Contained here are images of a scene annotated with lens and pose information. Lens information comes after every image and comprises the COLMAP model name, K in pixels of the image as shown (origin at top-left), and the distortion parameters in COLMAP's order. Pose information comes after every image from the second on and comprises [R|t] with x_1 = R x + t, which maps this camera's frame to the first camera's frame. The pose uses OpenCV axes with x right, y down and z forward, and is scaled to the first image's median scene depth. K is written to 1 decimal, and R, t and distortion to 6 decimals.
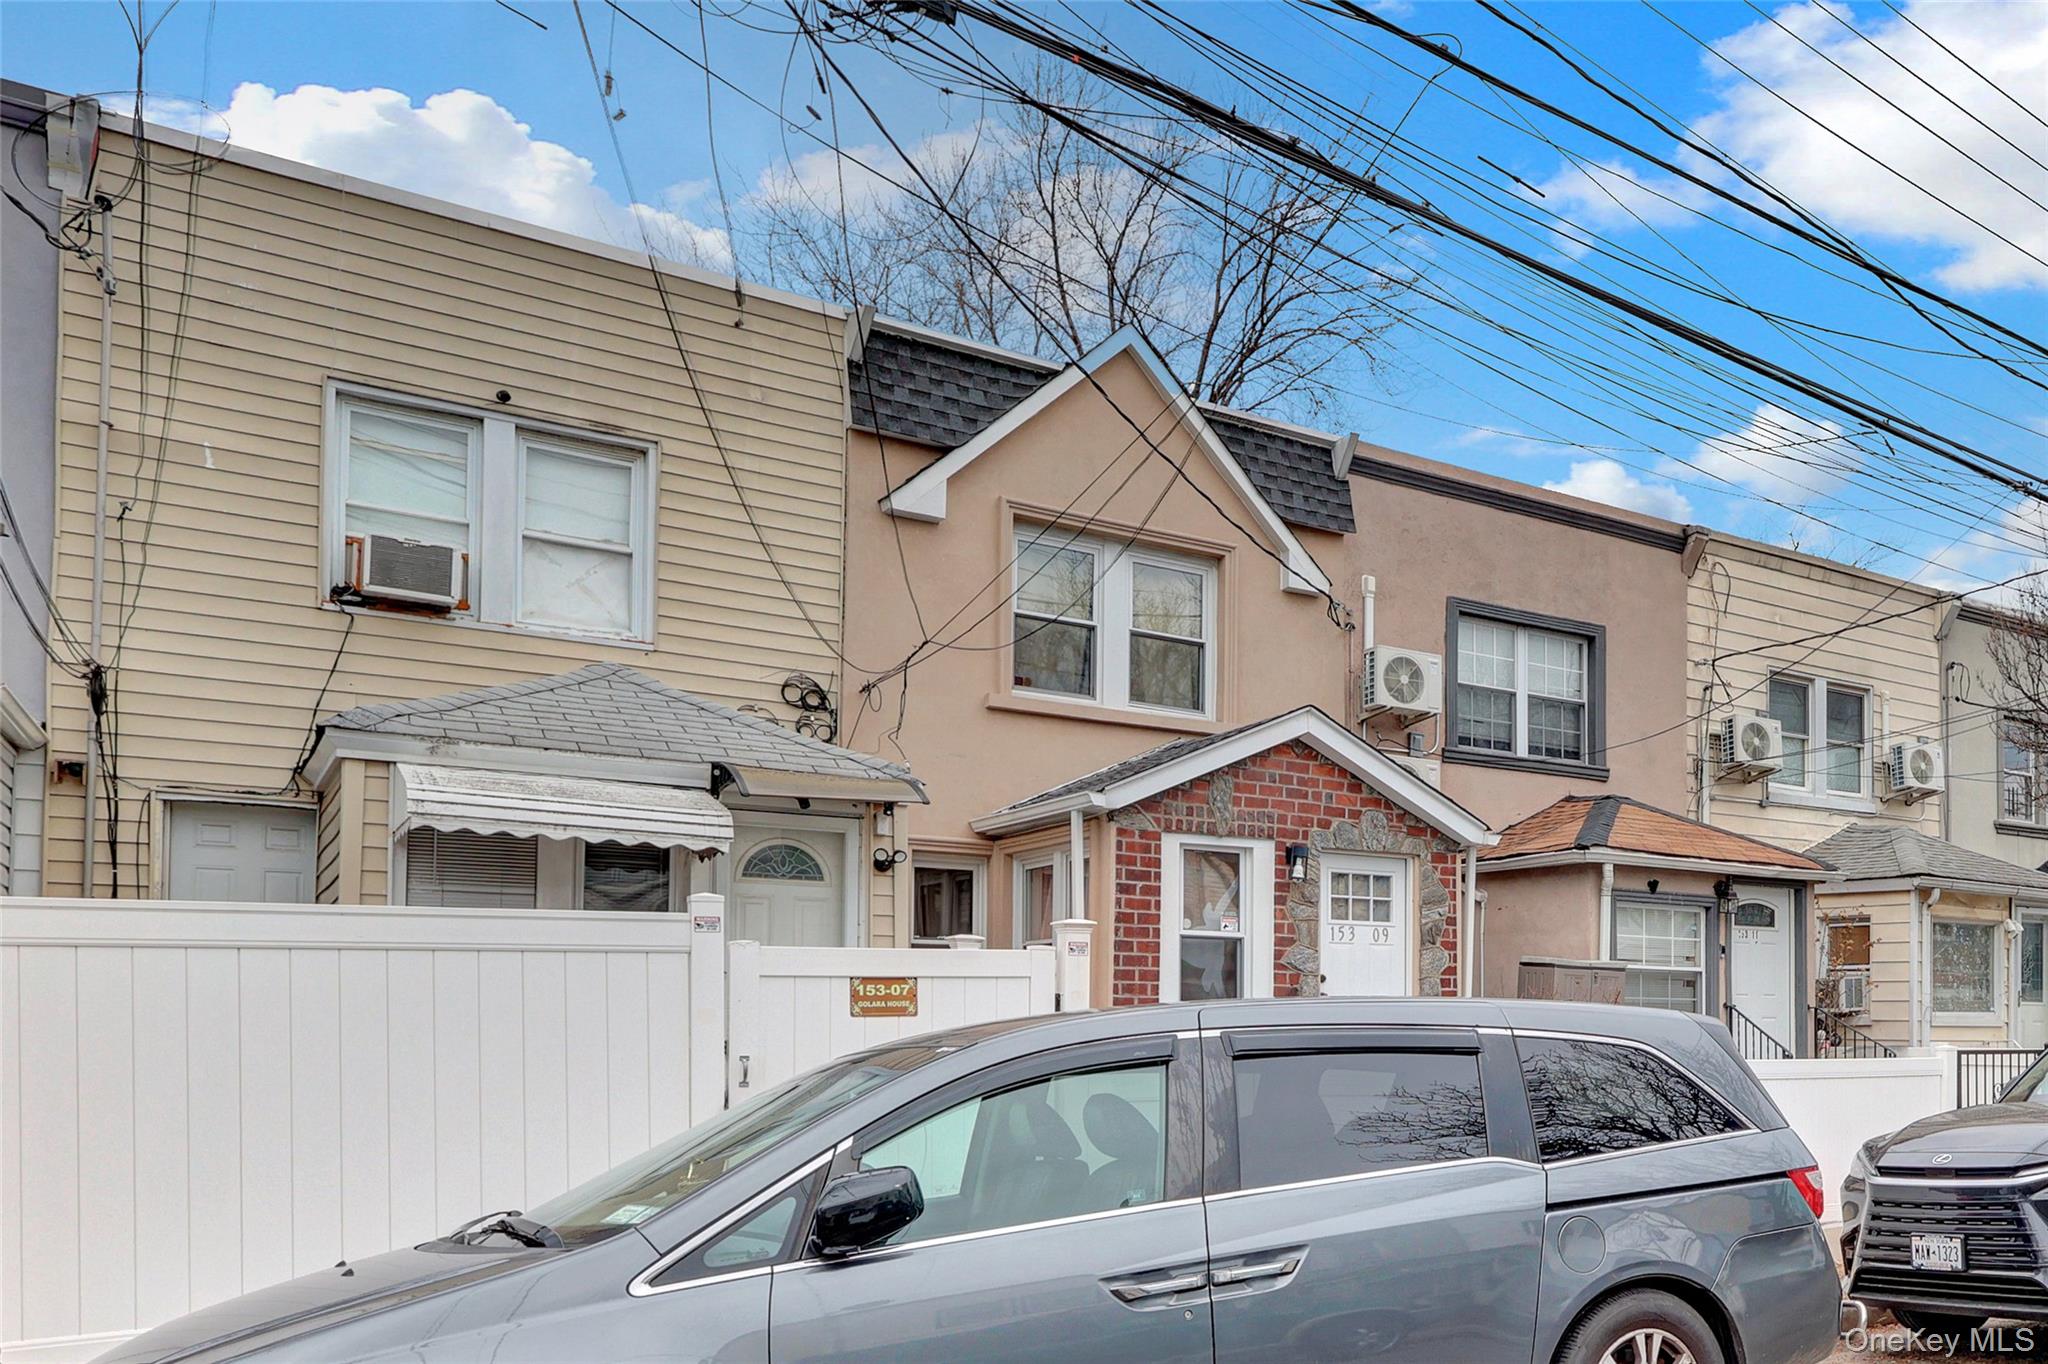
lens RADIAL K [[928.0, 0, 829.2], [0, 928.0, 681.8], [0, 0, 1]] dist [-0.001074, 0.000214]
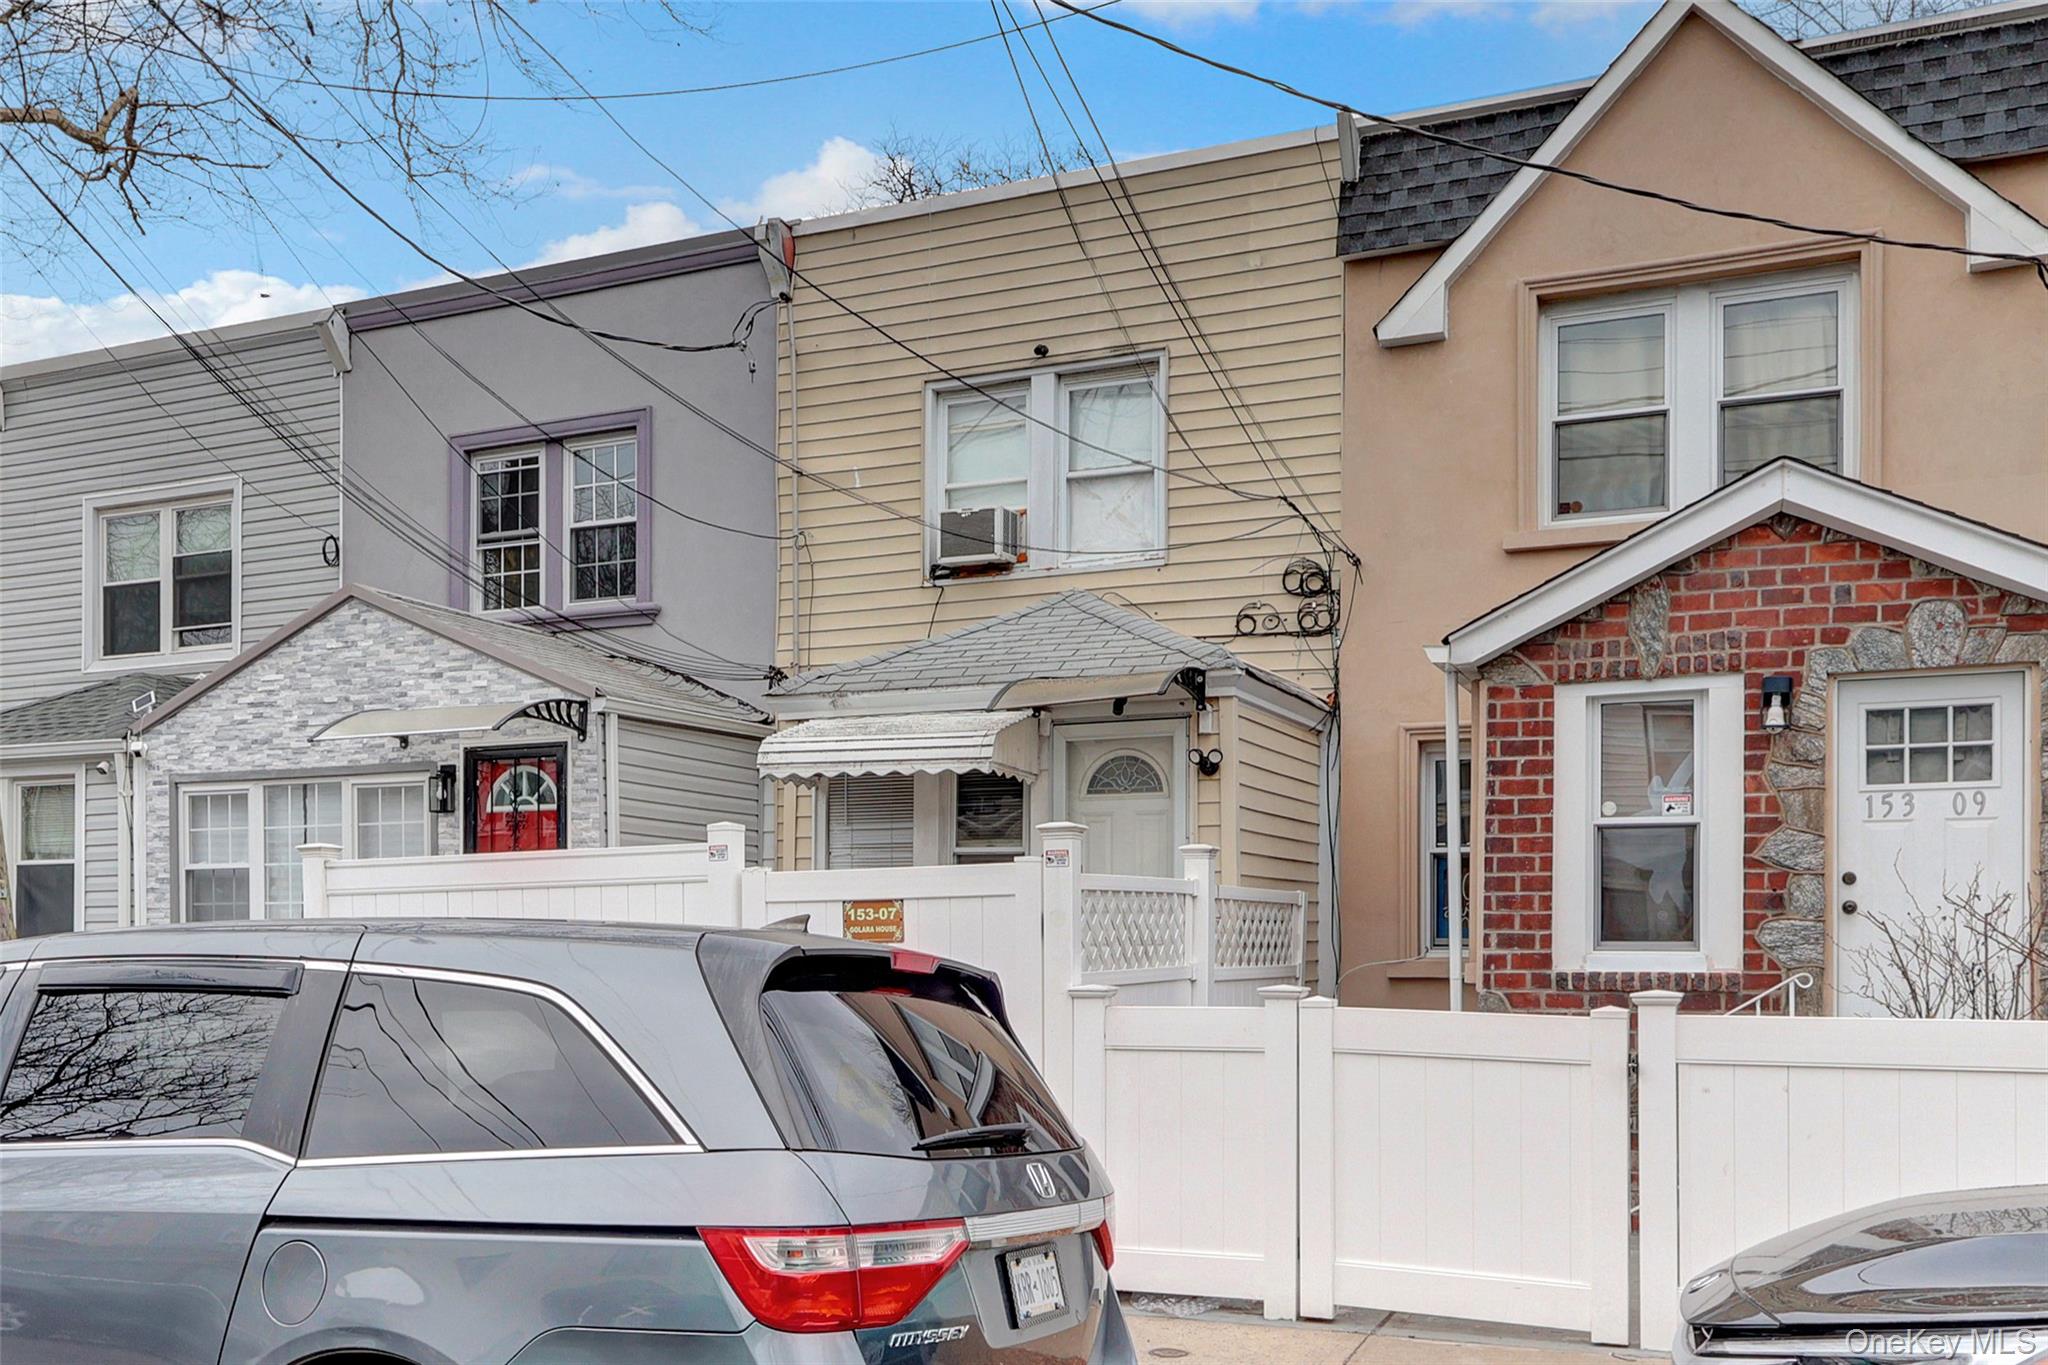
lens RADIAL K [[950.7, 0, 1021.0], [0, 950.7, 633.9], [0, 0, 1]] dist [-0.000846, 0.000532]
pose [[0.845423, -0.168980, -0.506661, 0.388069], [0.185990, 0.982399, -0.017301, 0.059237], [0.500667, -0.079607, 0.861972, 0.163671]]
